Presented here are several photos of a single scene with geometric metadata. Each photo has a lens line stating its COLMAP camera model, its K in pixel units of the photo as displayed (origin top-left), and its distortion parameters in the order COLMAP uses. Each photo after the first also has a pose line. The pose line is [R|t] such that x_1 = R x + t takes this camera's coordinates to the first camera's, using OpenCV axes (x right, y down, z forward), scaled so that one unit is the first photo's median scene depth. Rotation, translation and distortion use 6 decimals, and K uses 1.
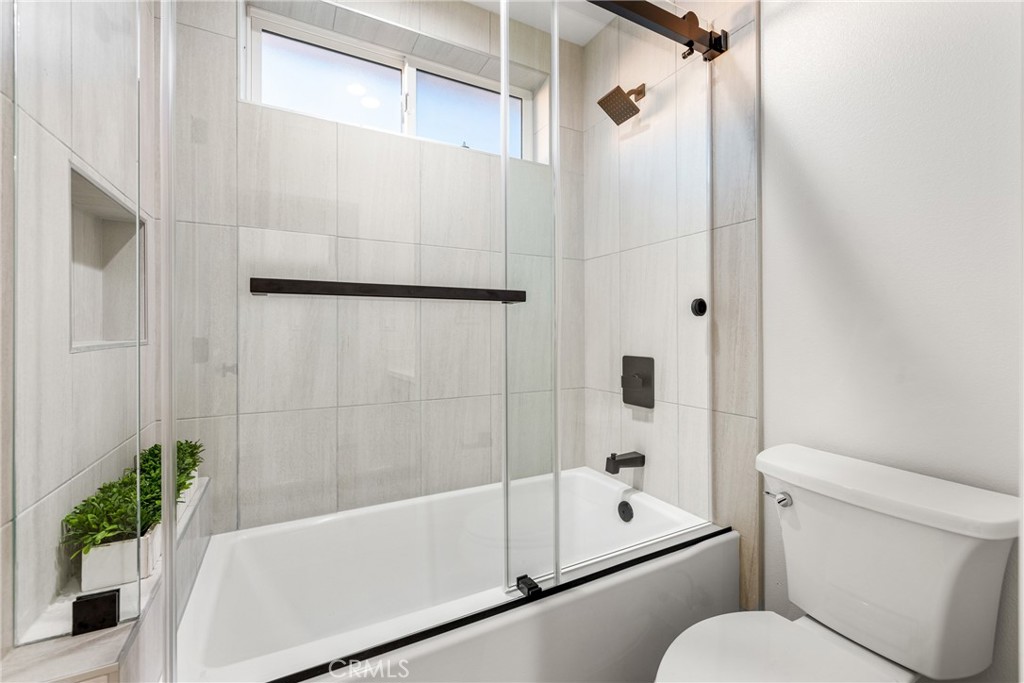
lens RADIAL K [[436.4, 0, 510.7], [0, 436.4, 332.0], [0, 0, 1]] dist [0.006723, -0.000326]
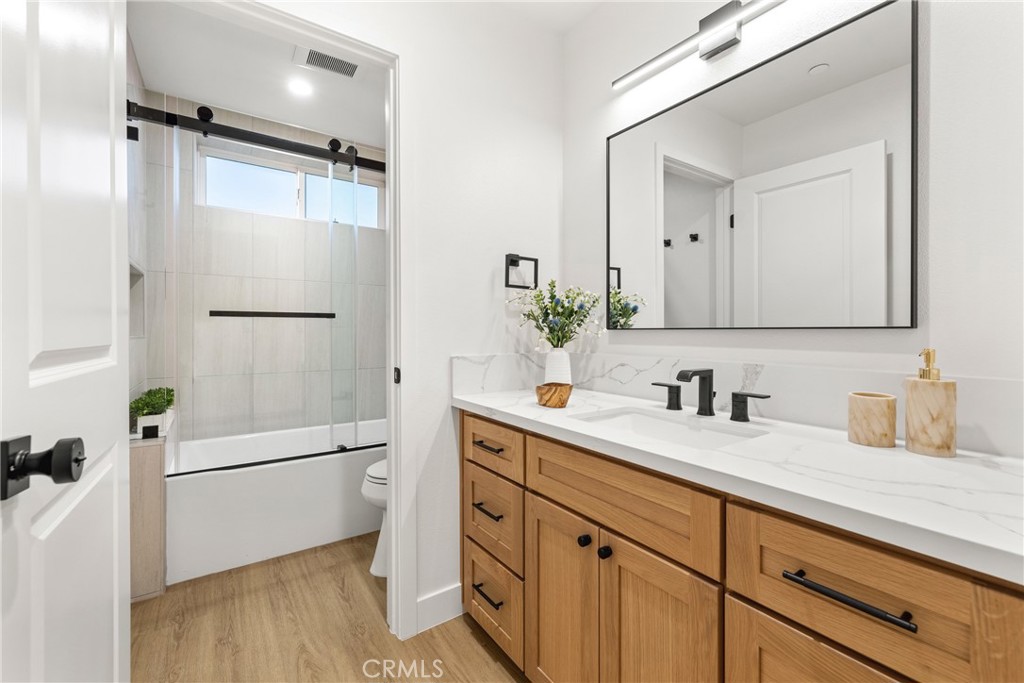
lens RADIAL K [[436.4, 0, 510.7], [0, 436.4, 332.0], [0, 0, 1]] dist [0.006723, -0.000326]
pose [[0.992829, 0.000905, 0.119536, 0.638199], [-0.000693, 0.999998, -0.001813, 0.006299], [-0.119538, 0.001717, 0.992828, -1.312834]]
